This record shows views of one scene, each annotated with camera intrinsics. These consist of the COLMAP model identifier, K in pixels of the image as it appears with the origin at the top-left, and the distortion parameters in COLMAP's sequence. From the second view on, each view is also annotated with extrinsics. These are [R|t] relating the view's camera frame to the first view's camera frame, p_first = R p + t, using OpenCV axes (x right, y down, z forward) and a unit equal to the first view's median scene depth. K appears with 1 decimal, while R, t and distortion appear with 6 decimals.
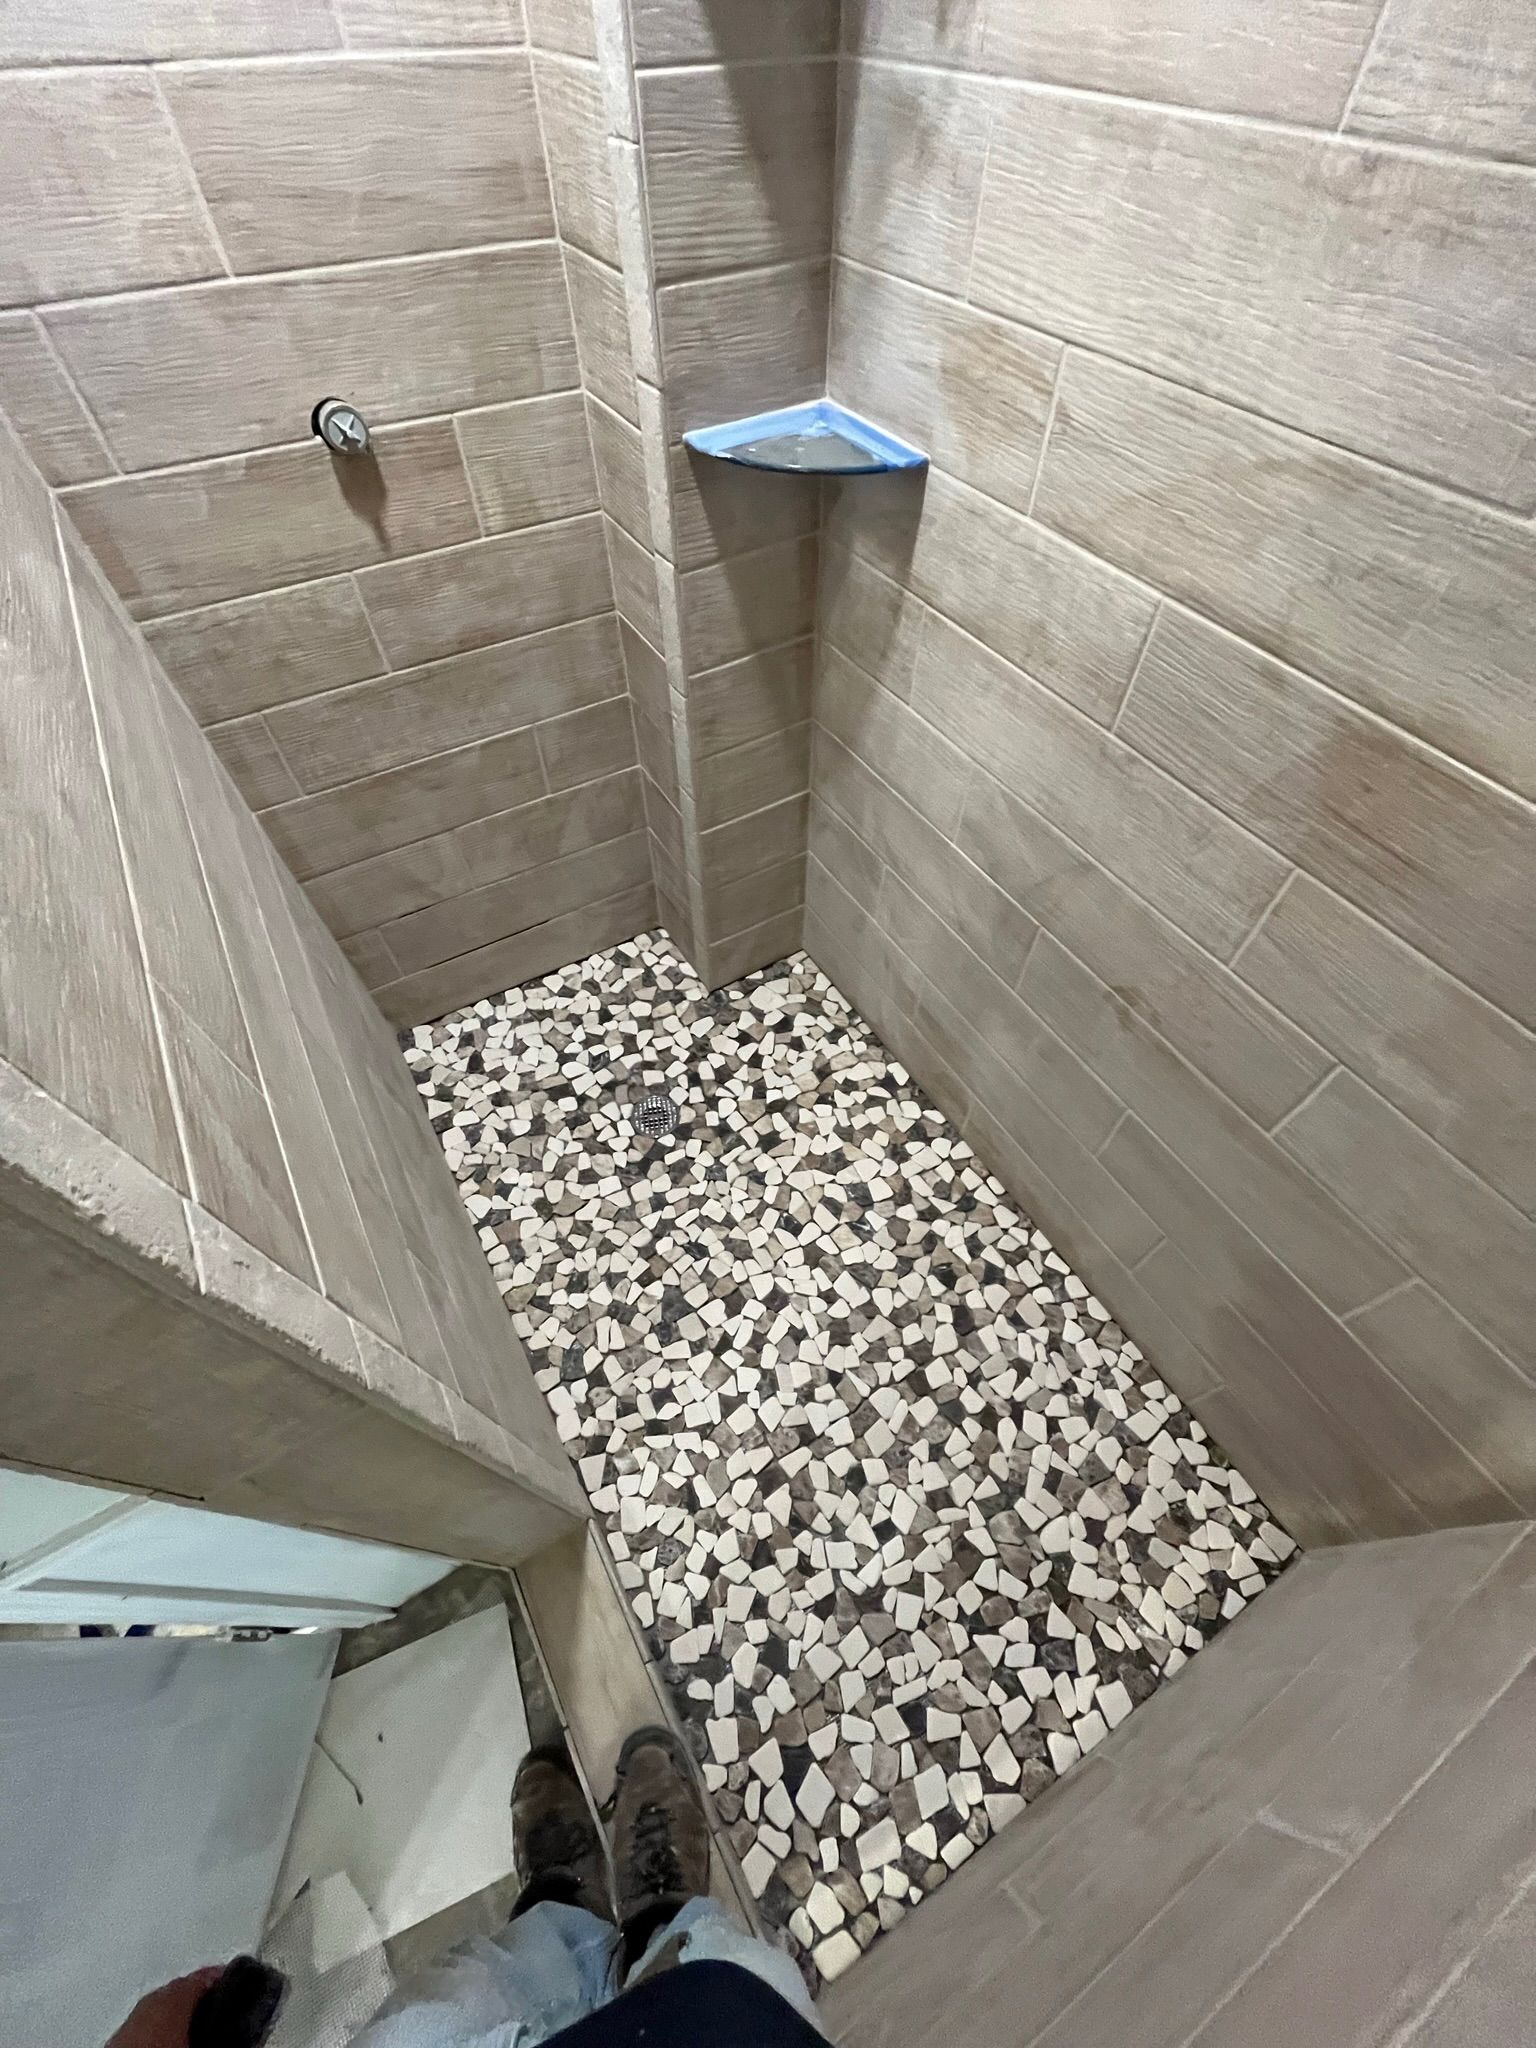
lens RADIAL K [[823.1, 0, 767.2], [0, 823.1, 1017.8], [0, 0, 1]] dist [-0.002268, -0.000999]
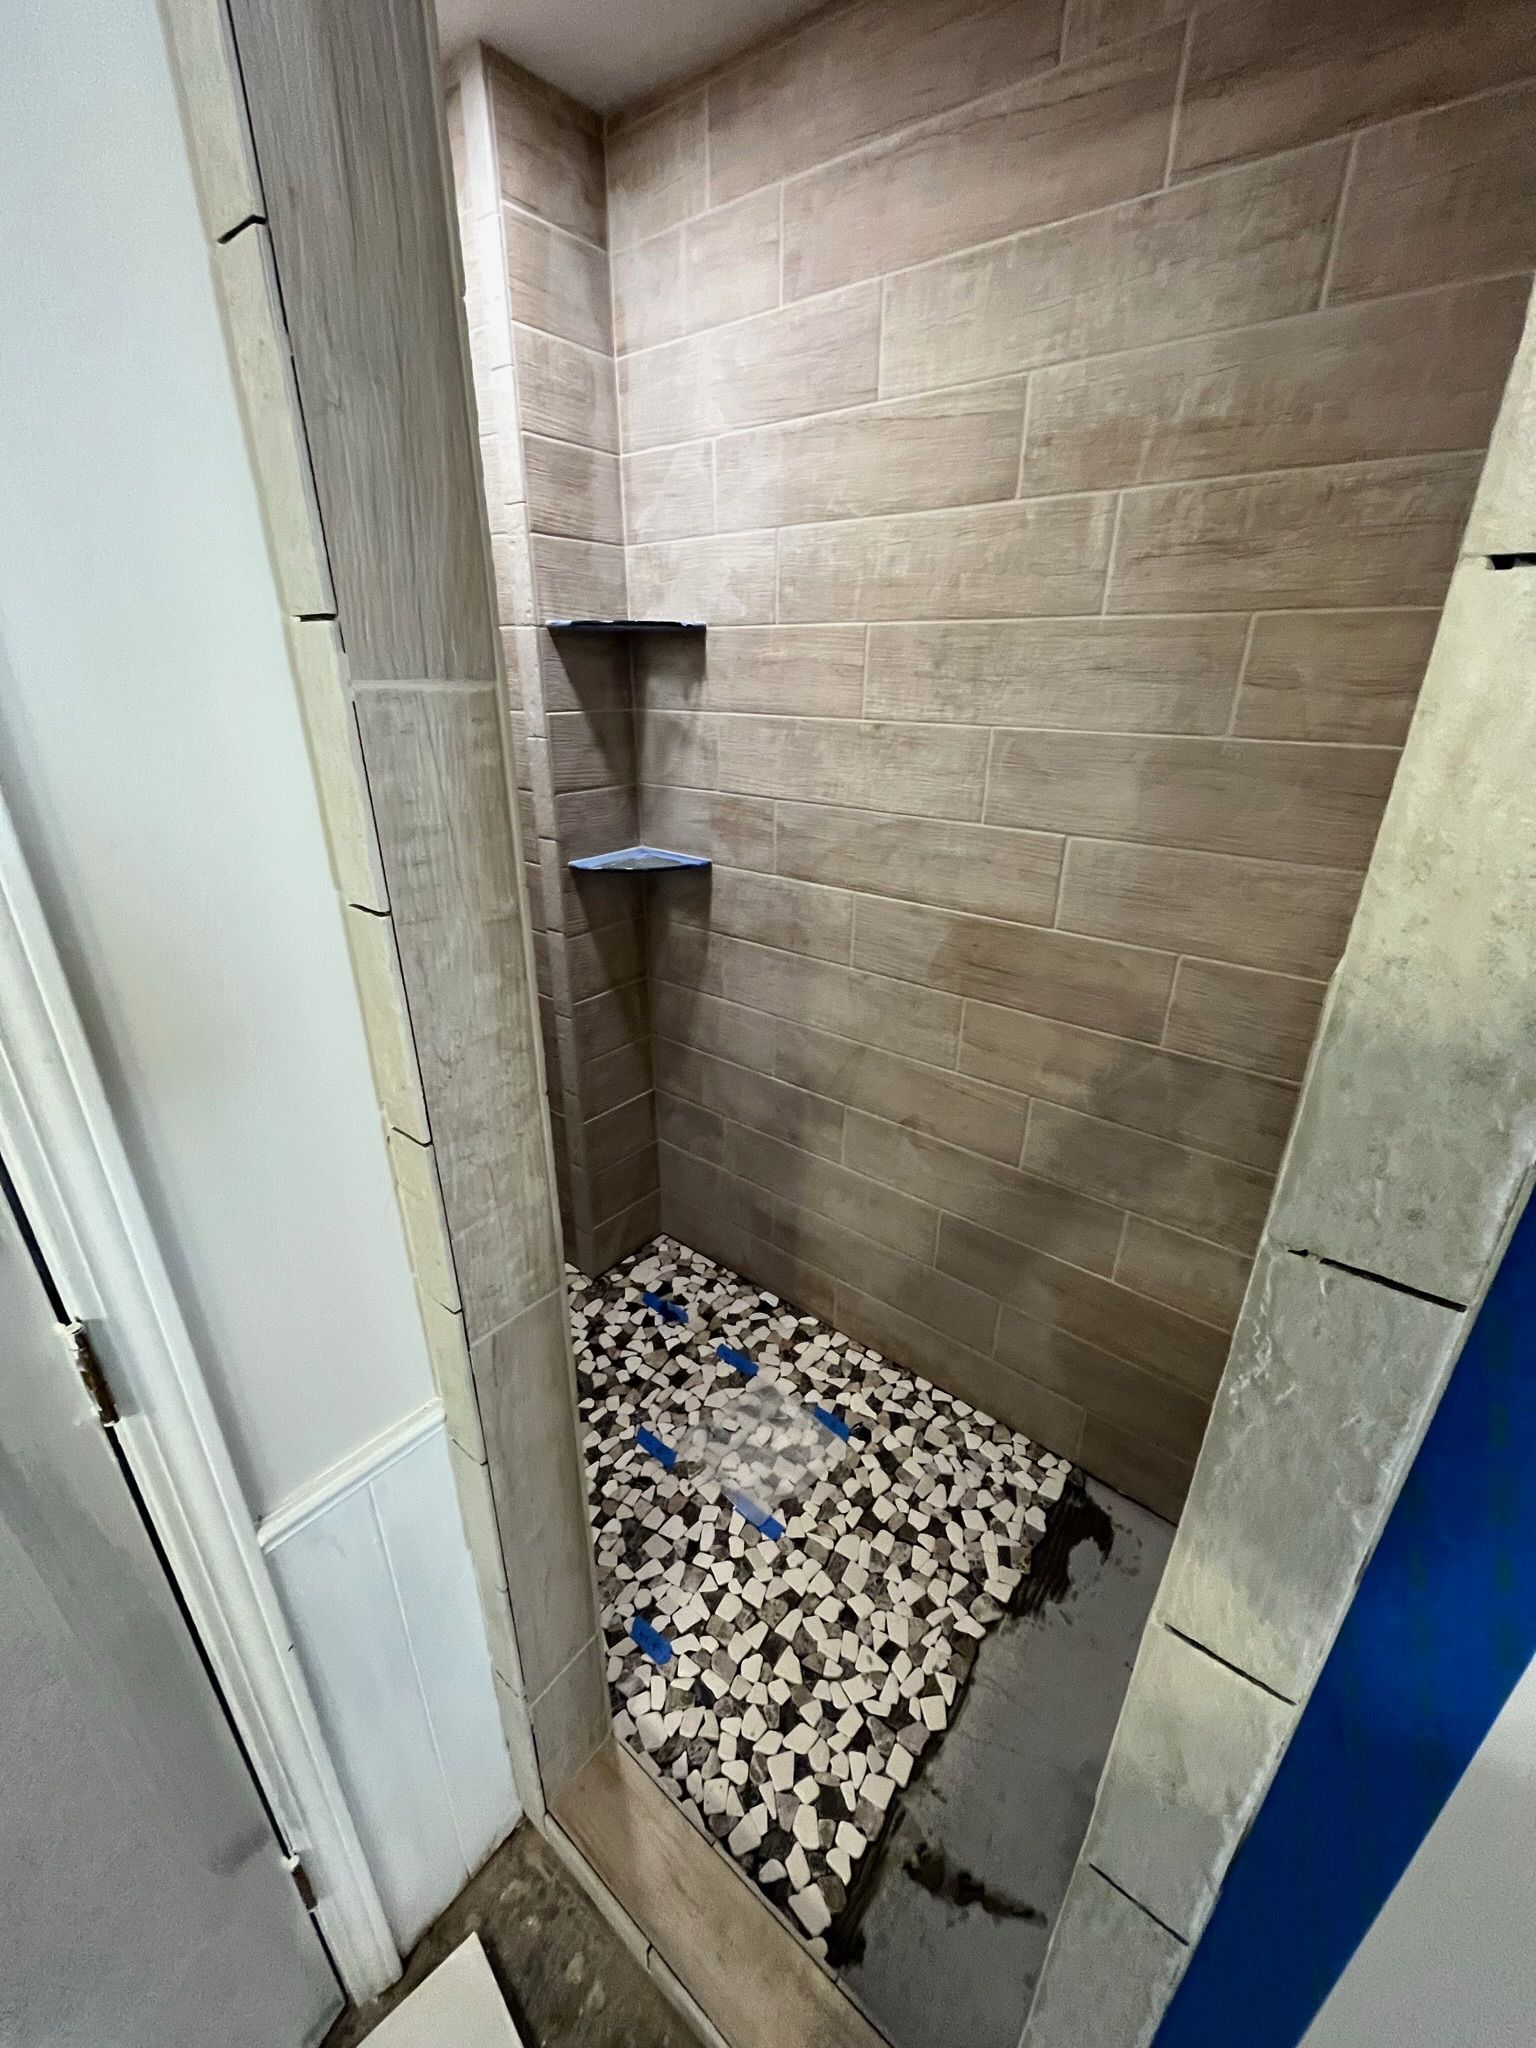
lens RADIAL K [[823.1, 0, 760.7], [0, 823.1, 1023.1], [0, 0, 1]] dist [-0.002268, -0.000999]
pose [[0.941313, -0.125094, 0.313497, -0.243255], [0.266419, 0.845630, -0.462527, 0.381174], [-0.207244, 0.518904, 0.829330, -0.269577]]
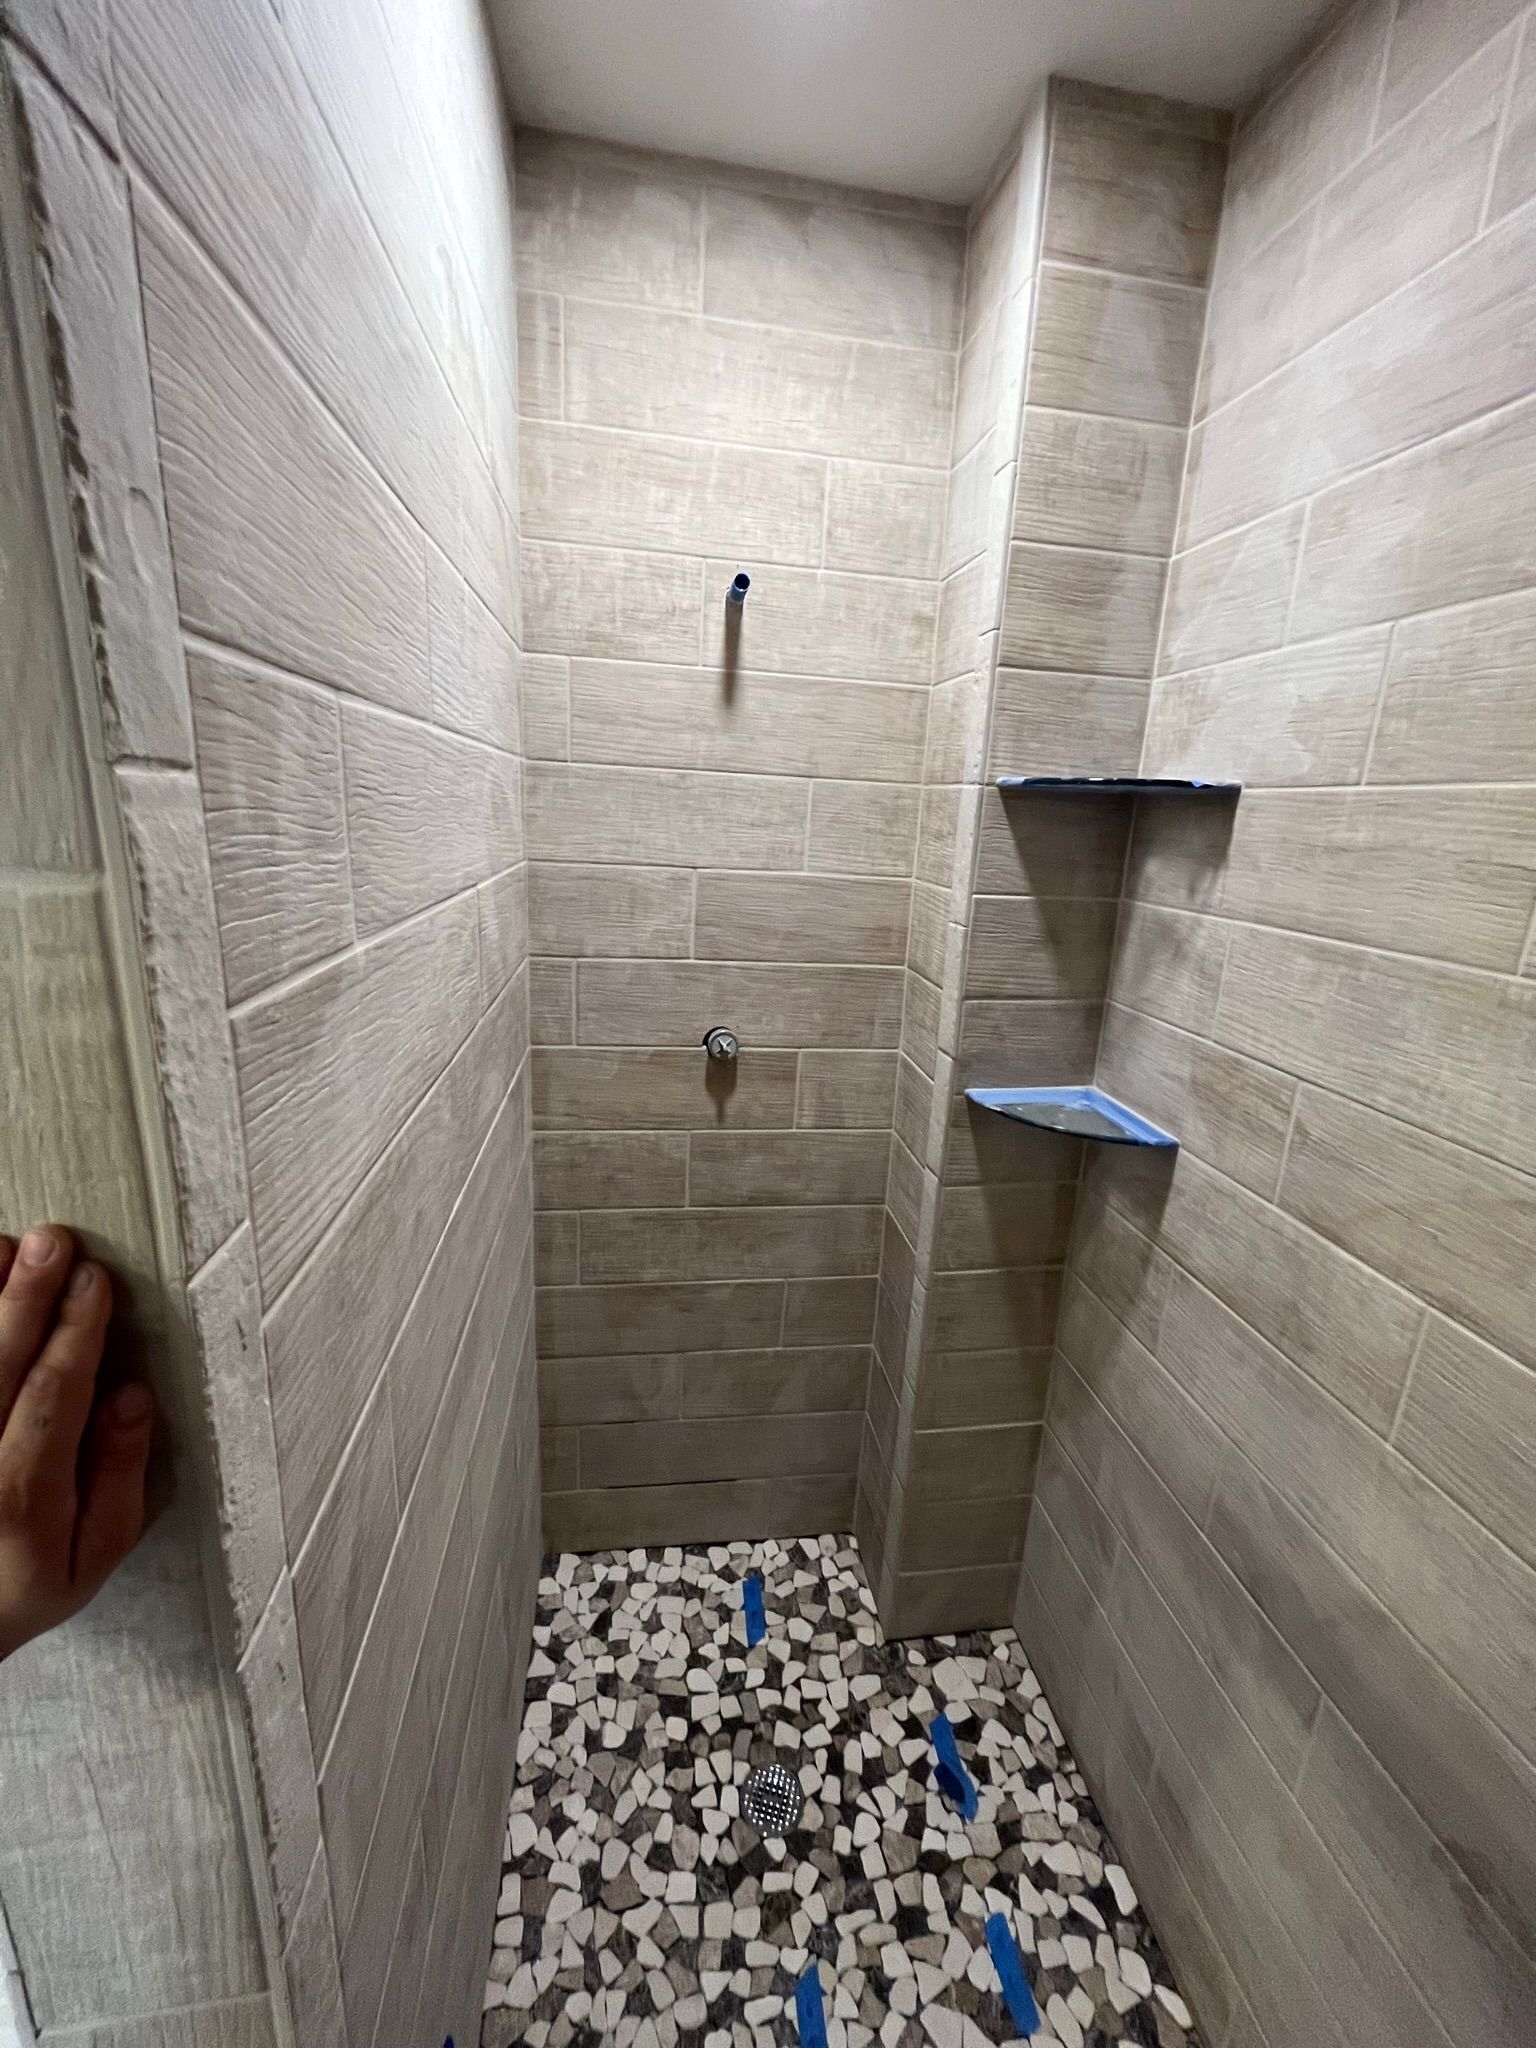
lens RADIAL K [[823.1, 0, 768.1], [0, 823.1, 1022.0], [0, 0, 1]] dist [-0.002268, -0.000999]
pose [[0.922318, 0.140349, -0.360045, 0.044825], [-0.338056, 0.744423, -0.575806, 0.030762], [0.187212, 0.652791, 0.734040, -0.035704]]
